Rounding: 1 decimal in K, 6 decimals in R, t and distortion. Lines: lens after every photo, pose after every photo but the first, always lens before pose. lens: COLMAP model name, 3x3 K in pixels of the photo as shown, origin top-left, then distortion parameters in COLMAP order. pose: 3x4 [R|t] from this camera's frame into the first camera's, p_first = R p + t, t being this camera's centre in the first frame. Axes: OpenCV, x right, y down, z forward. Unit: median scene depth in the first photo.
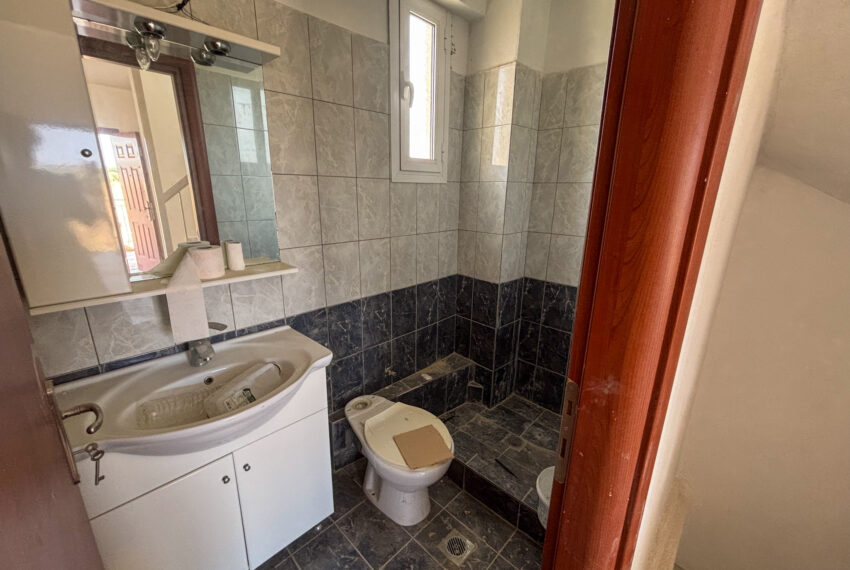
lens RADIAL K [[345.1, 0, 424.8], [0, 345.1, 284.0], [0, 0, 1]] dist [0.001395, -0.000201]
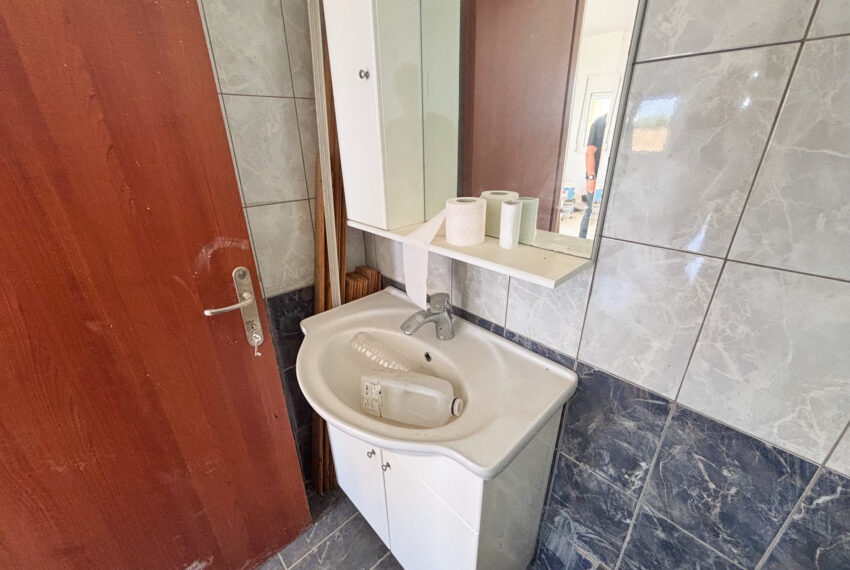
lens RADIAL K [[345.1, 0, 424.8], [0, 345.1, 284.0], [0, 0, 1]] dist [0.001395, -0.000201]
pose [[-0.039015, 0.384835, -0.922161, 0.057372], [-0.253606, 0.888832, 0.381656, -0.147369], [0.966520, 0.248756, 0.062919, 0.672770]]
